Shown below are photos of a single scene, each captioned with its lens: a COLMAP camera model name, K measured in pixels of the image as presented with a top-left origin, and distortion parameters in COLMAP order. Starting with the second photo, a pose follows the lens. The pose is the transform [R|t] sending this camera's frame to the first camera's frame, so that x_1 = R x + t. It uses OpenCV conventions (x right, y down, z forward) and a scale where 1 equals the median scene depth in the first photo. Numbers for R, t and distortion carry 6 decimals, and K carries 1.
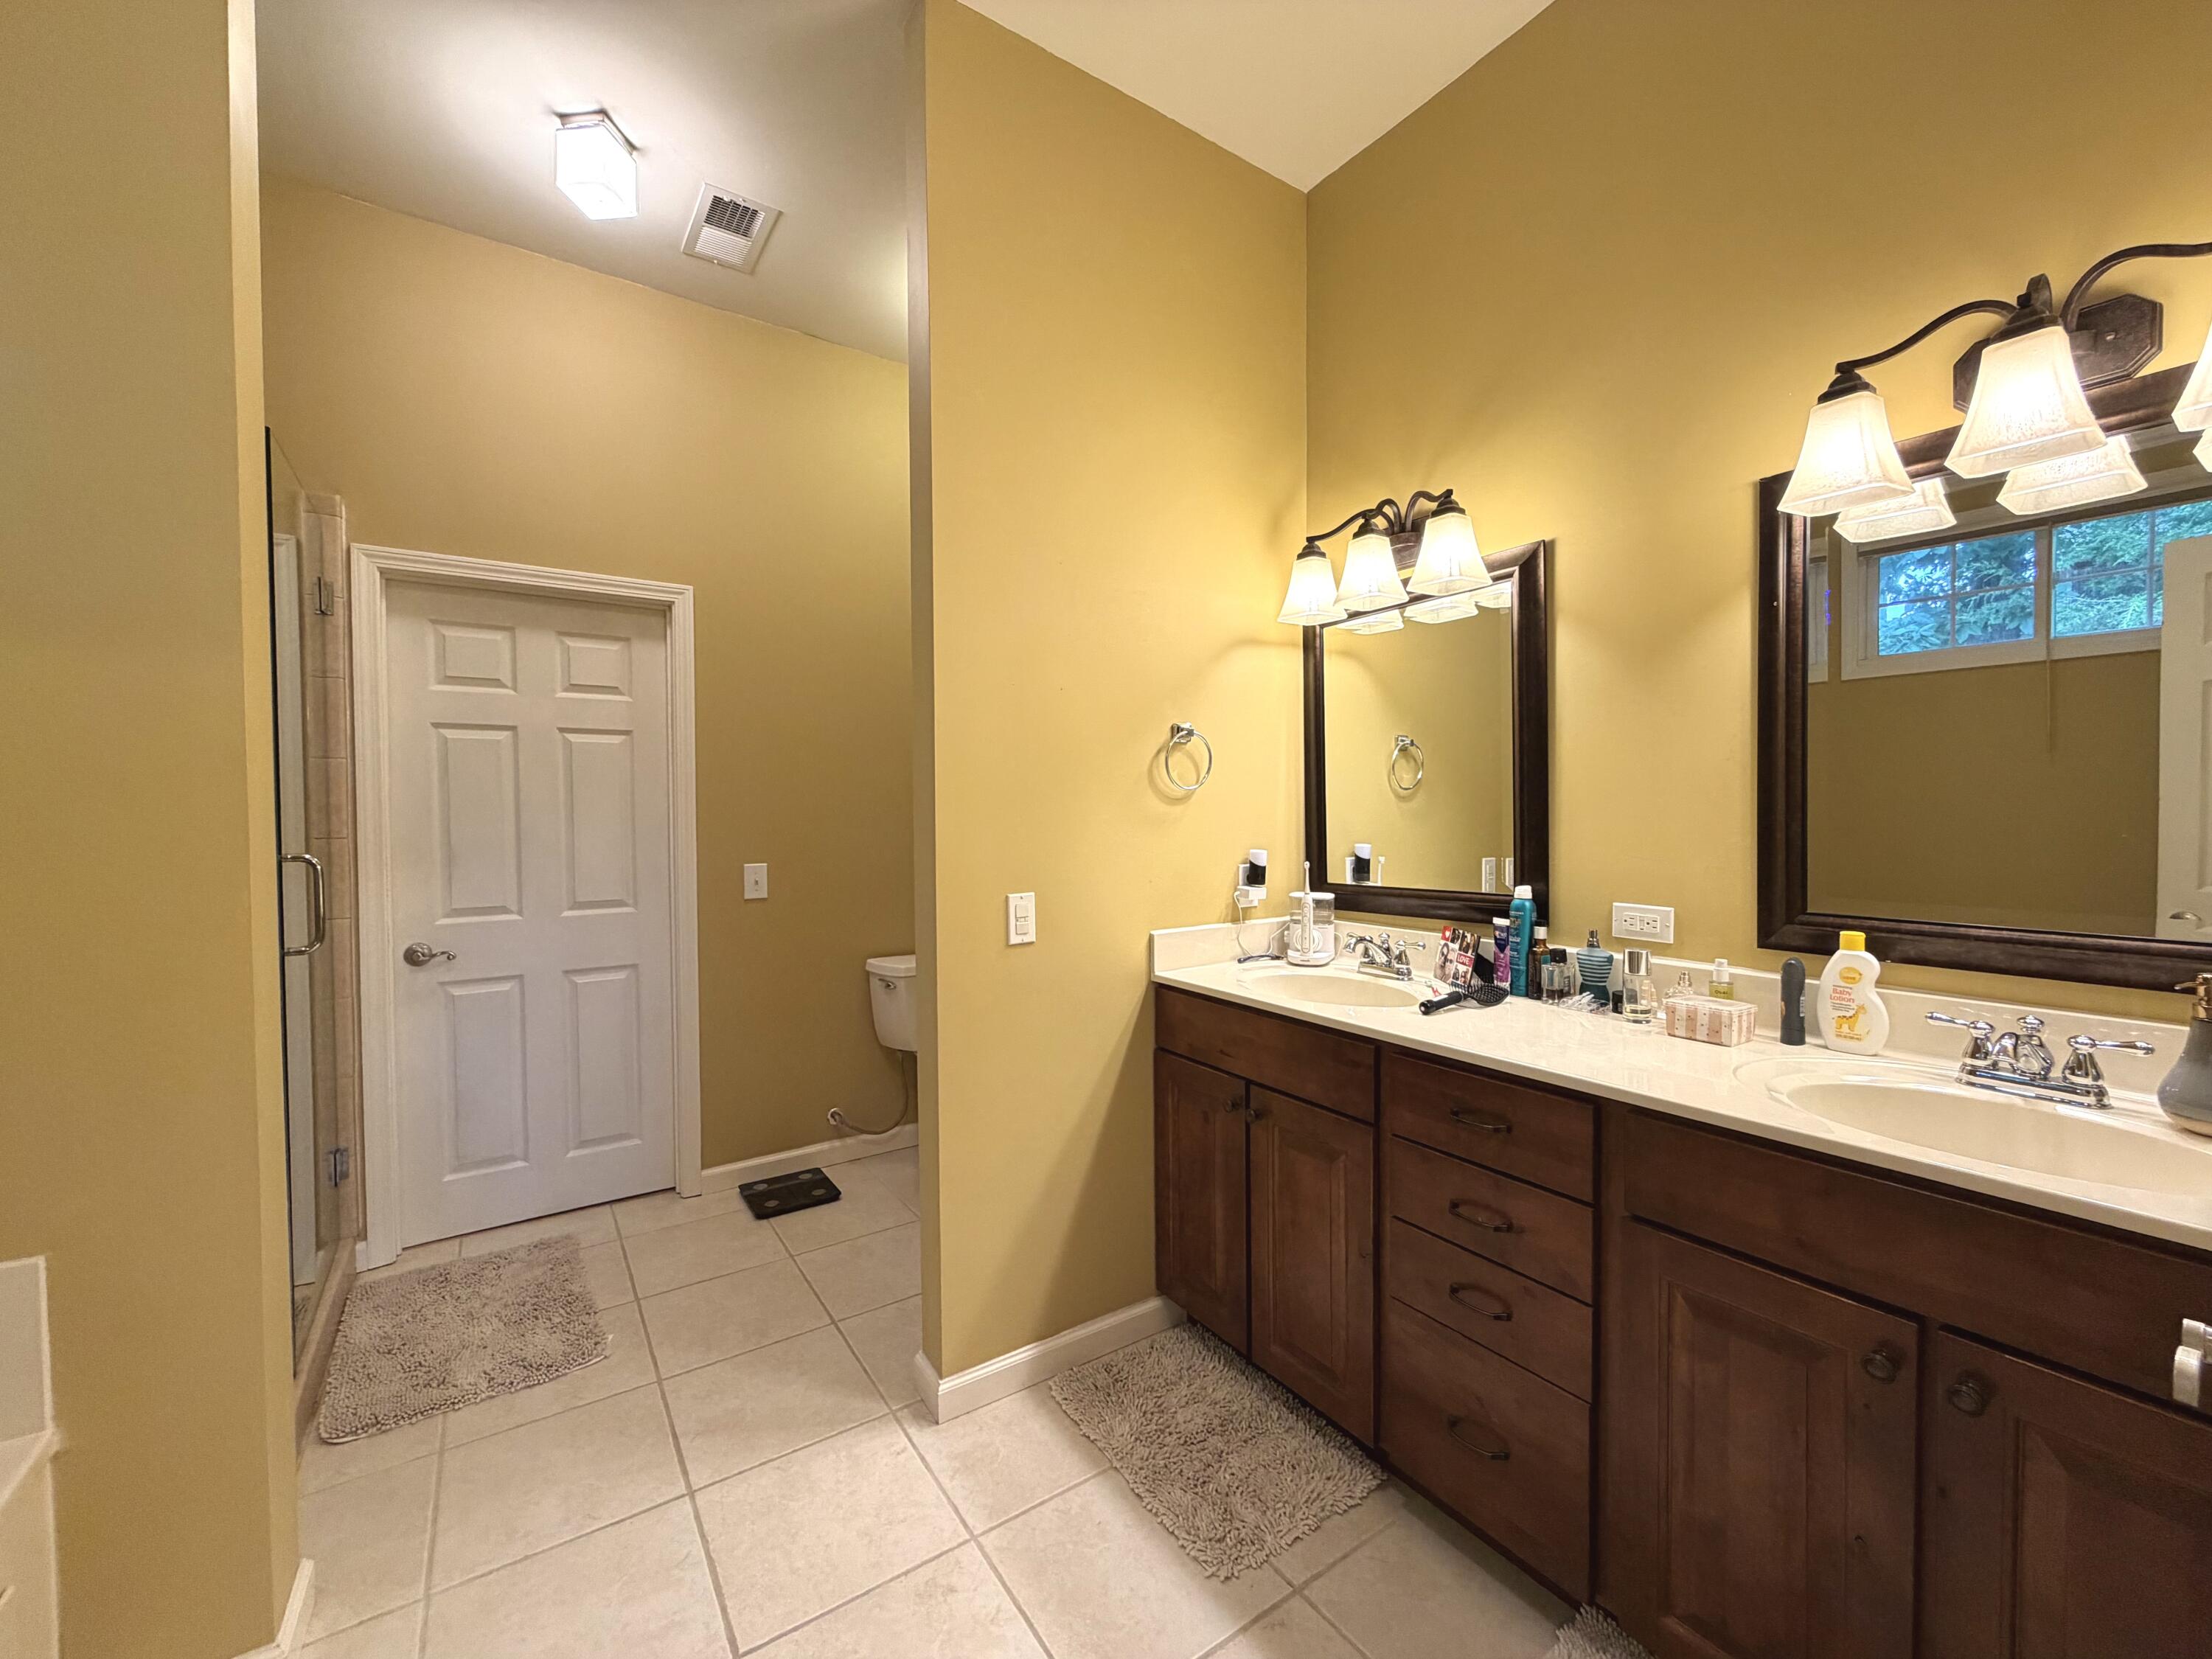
lens RADIAL K [[880.5, 0, 1097.5], [0, 880.5, 830.2], [0, 0, 1]] dist [0.000839, 0.000040]
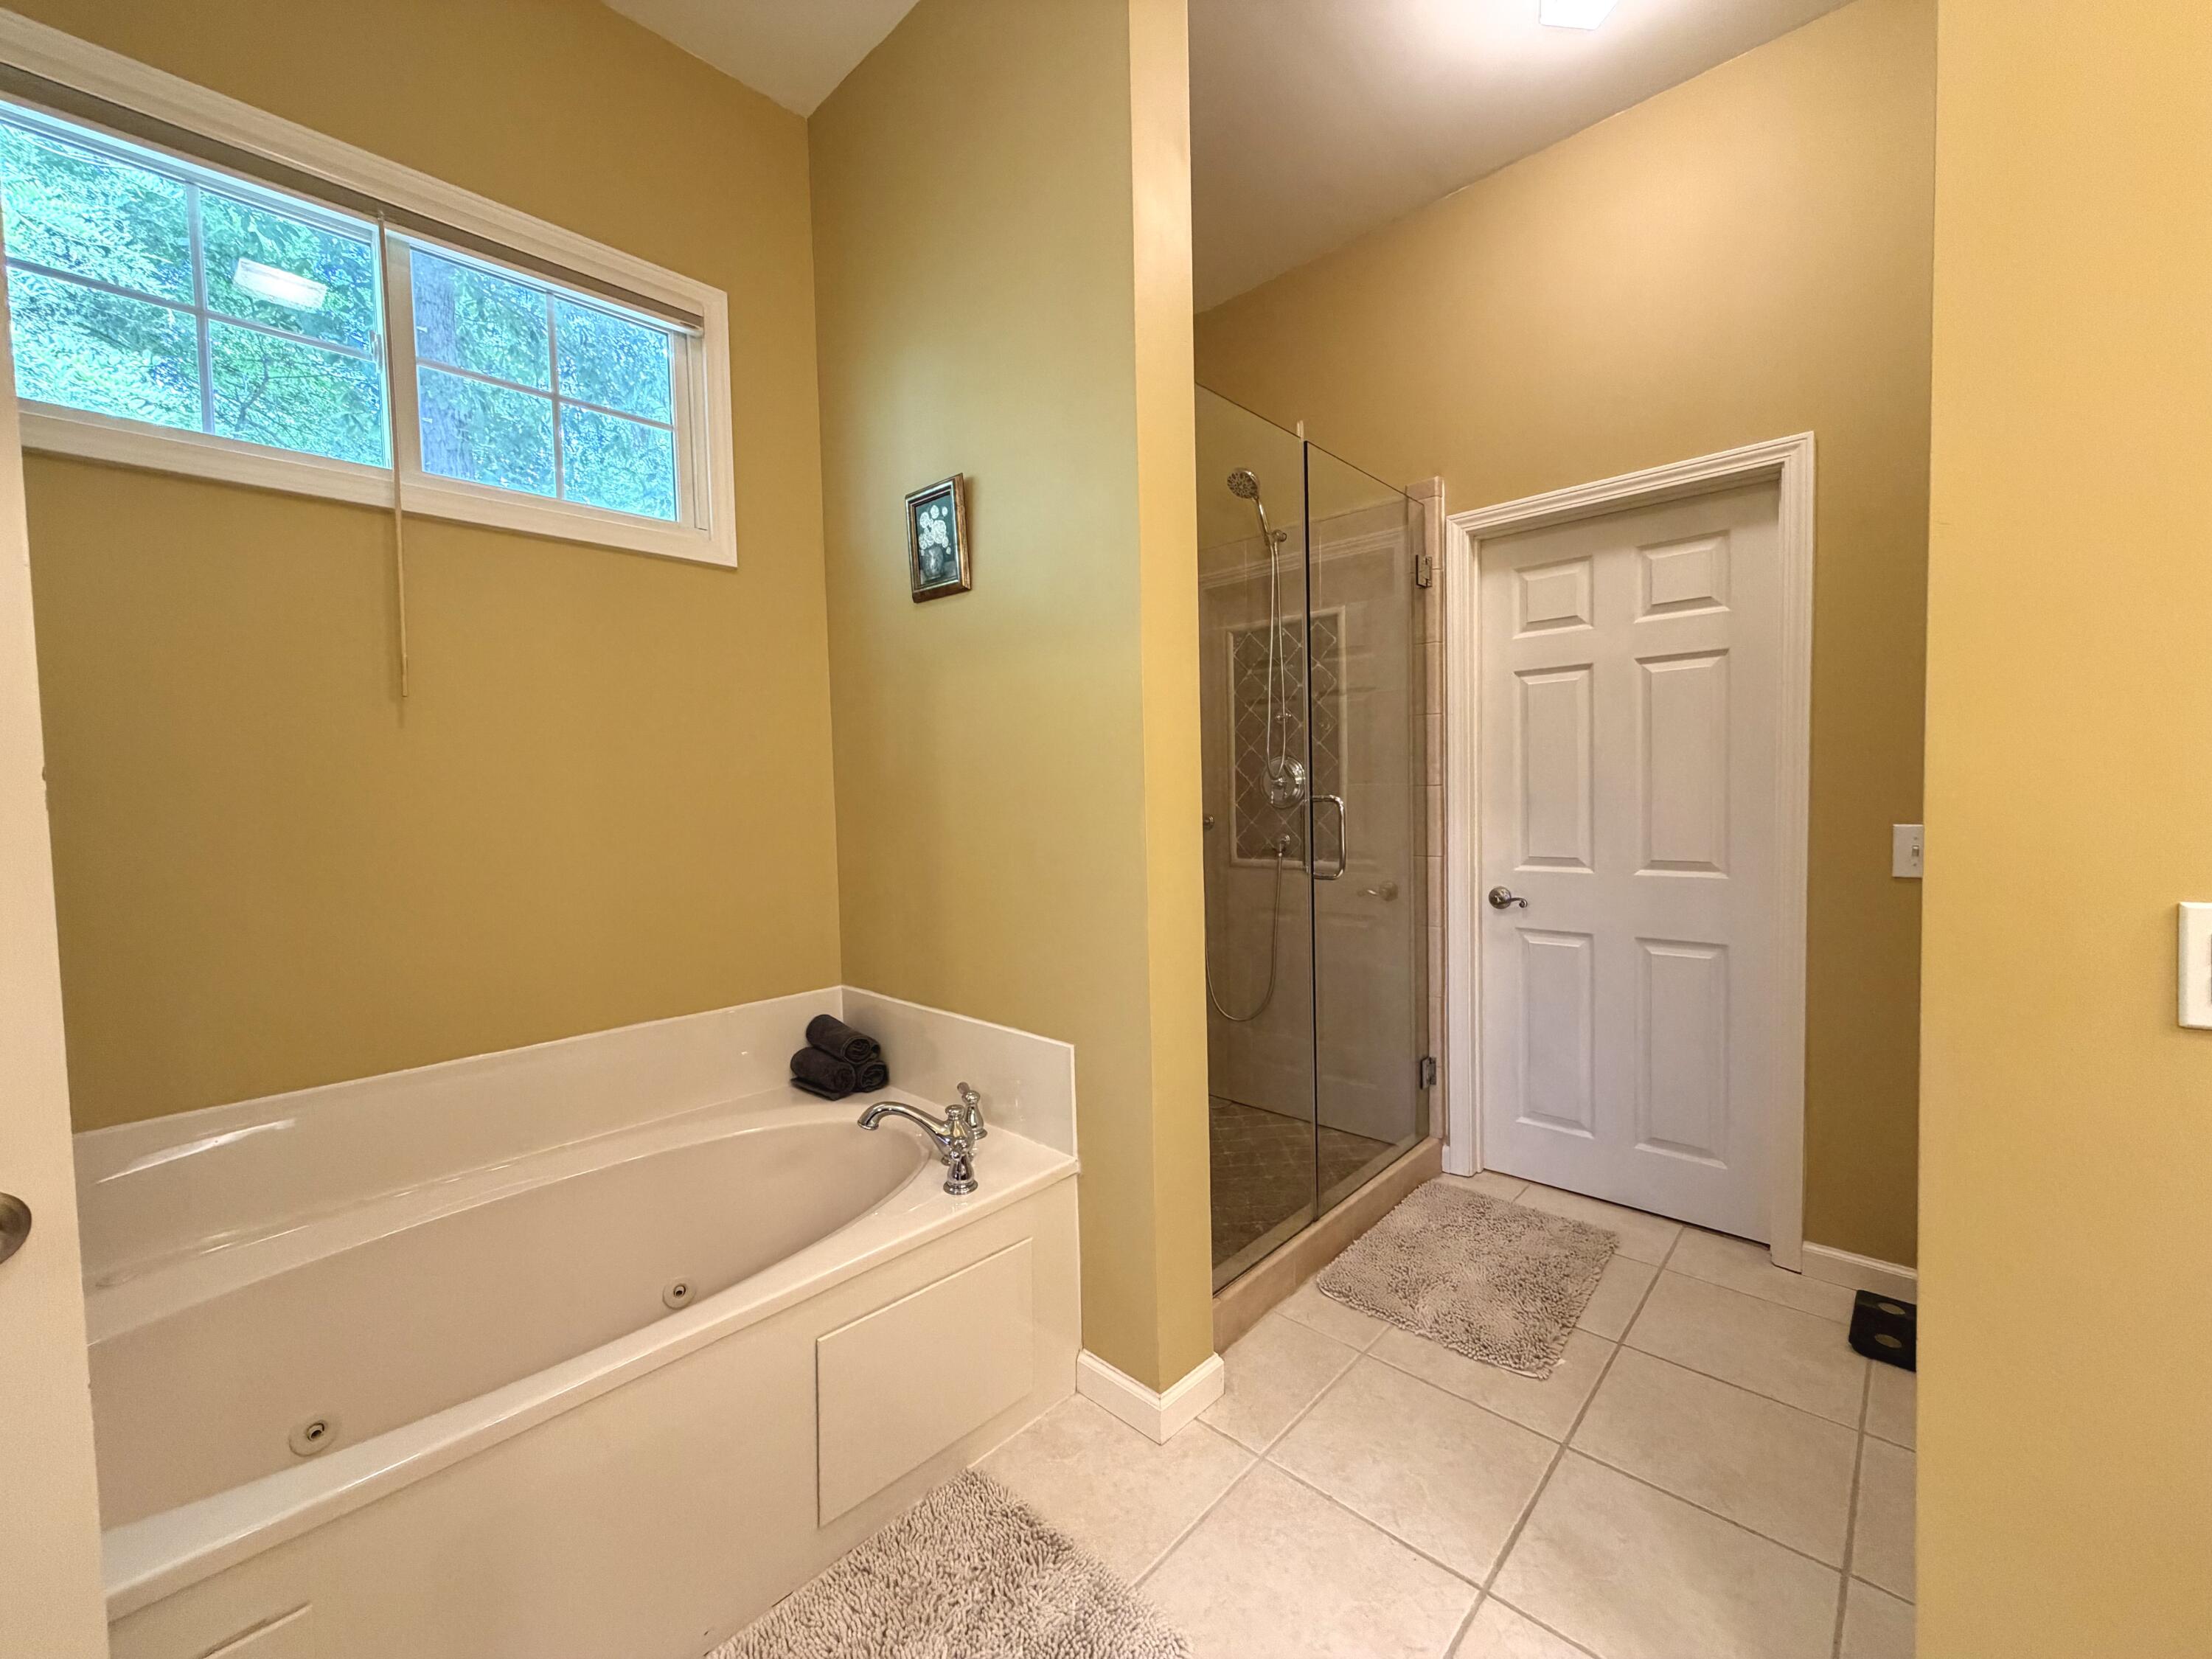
lens RADIAL K [[880.5, 0, 1099.1], [0, 880.5, 829.6], [0, 0, 1]] dist [0.000839, 0.000040]
pose [[0.219235, 0.042423, -0.974749, 0.135509], [0.000371, 0.999051, 0.043564, 0.015284], [0.975672, -0.009913, 0.219011, 0.309185]]
